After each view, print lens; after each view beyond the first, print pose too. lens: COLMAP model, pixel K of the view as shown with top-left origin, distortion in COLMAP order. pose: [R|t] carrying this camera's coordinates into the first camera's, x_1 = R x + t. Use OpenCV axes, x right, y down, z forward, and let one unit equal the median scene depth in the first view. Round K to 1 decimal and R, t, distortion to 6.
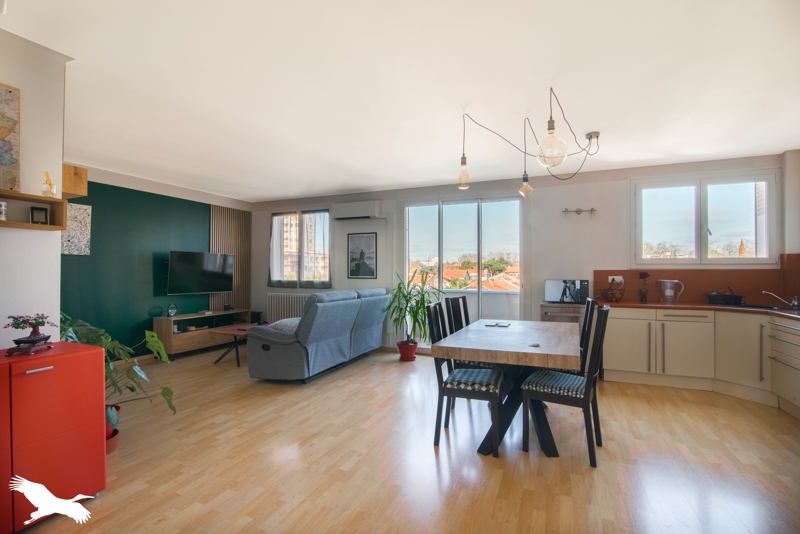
lens RADIAL K [[365.9, 0, 401.7], [0, 365.9, 270.7], [0, 0, 1]] dist [-0.000146, -0.000231]
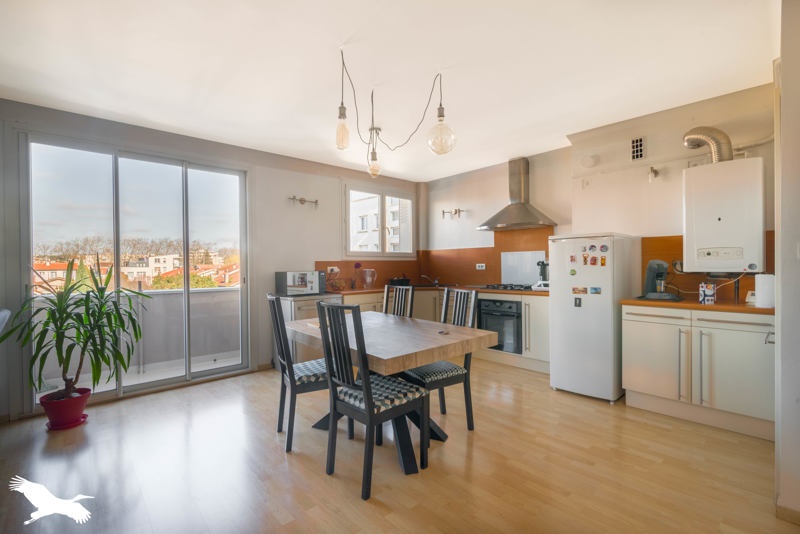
lens RADIAL K [[365.9, 0, 399.6], [0, 365.9, 267.5], [0, 0, 1]] dist [-0.000146, -0.000231]
pose [[0.424799, -0.009125, 0.905242, -0.302396], [0.009841, 0.999937, 0.005462, 0.013227], [-0.905234, 0.006588, 0.424862, 0.364534]]
